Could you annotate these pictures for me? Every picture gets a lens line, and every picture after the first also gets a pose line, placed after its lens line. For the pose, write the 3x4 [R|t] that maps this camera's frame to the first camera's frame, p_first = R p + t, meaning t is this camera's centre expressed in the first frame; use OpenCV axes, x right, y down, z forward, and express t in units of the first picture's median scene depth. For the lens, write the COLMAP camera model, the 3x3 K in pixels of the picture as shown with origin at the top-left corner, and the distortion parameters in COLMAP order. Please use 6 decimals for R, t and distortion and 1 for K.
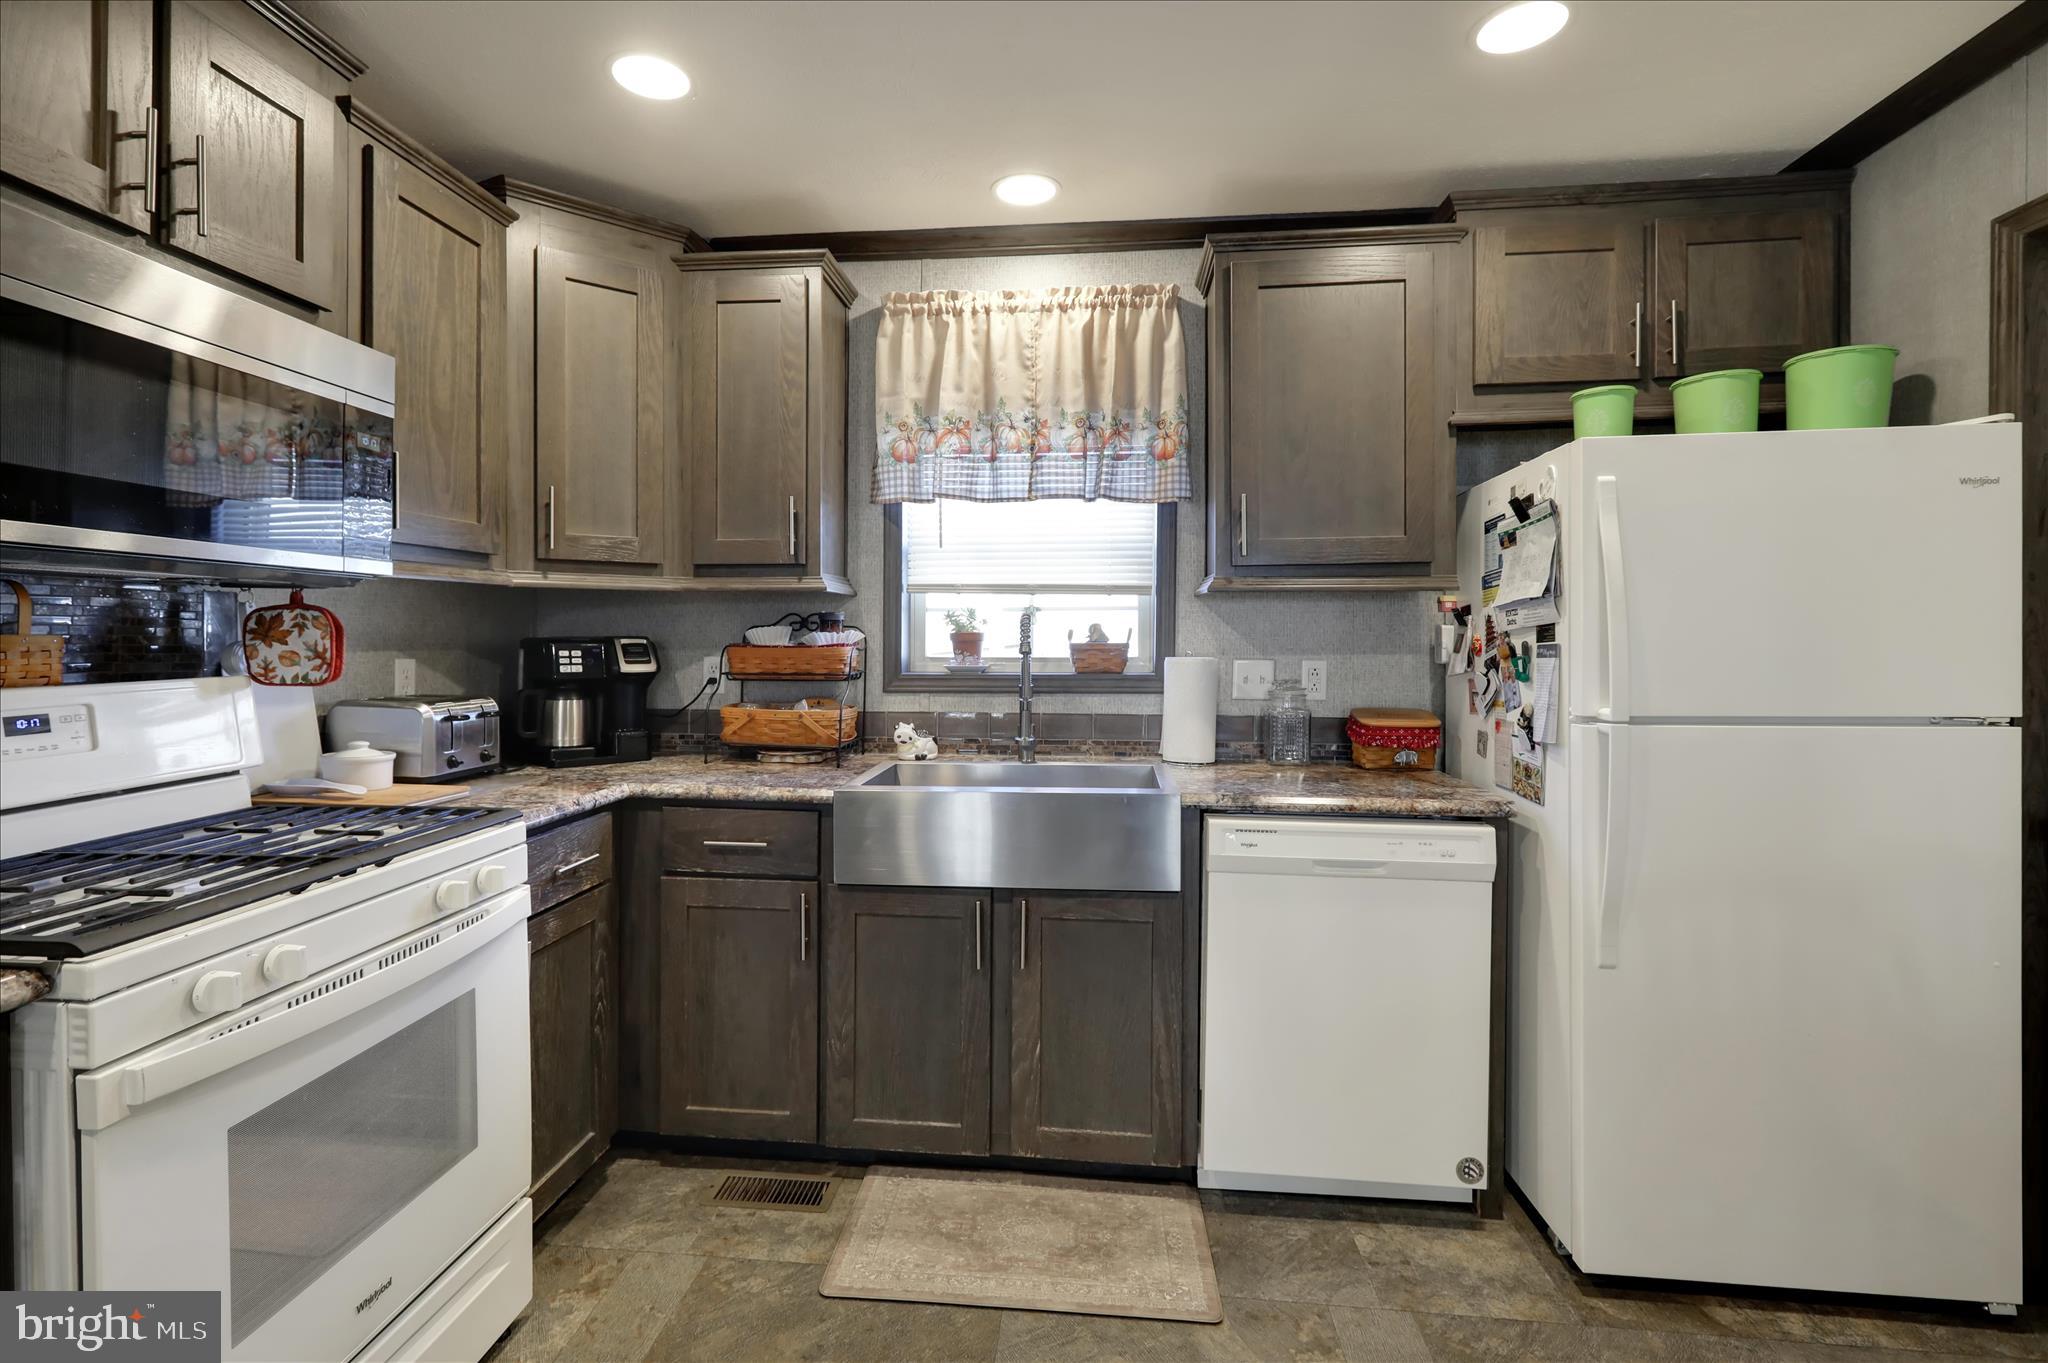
lens RADIAL K [[966.3, 0, 1021.1], [0, 966.3, 637.9], [0, 0, 1]] dist [-0.001029, -0.000769]
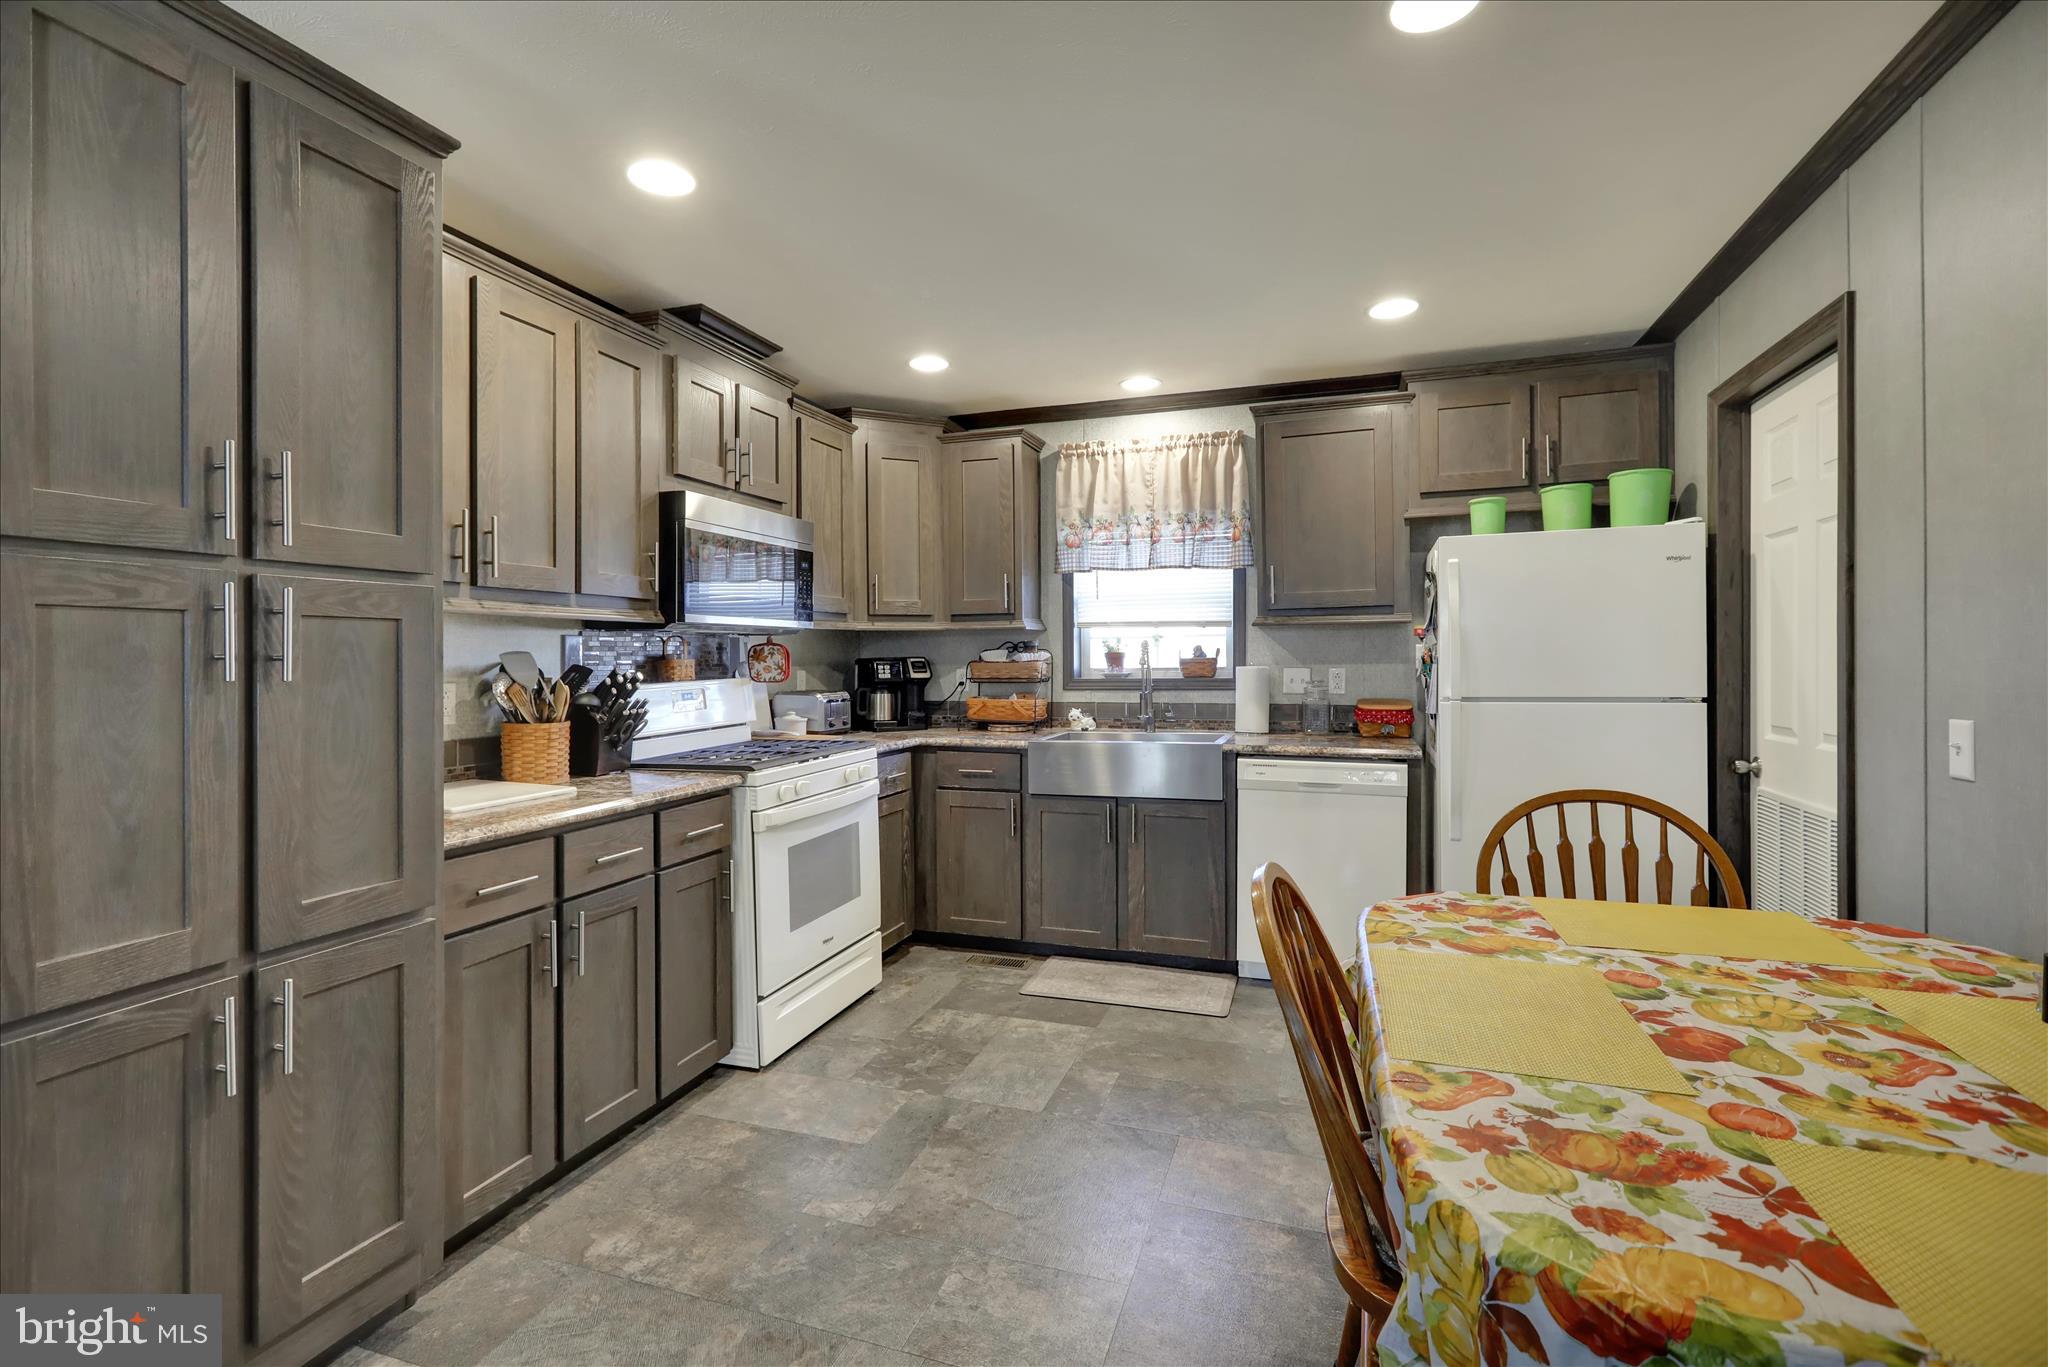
lens RADIAL K [[938.2, 0, 1023.0], [0, 938.2, 667.7], [0, 0, 1]] dist [-0.001374, -0.000702]
pose [[0.971614, -0.007585, -0.236451, 0.174846], [0.010556, 0.999880, 0.011300, 0.000770], [0.236337, -0.013475, 0.971578, -0.575728]]
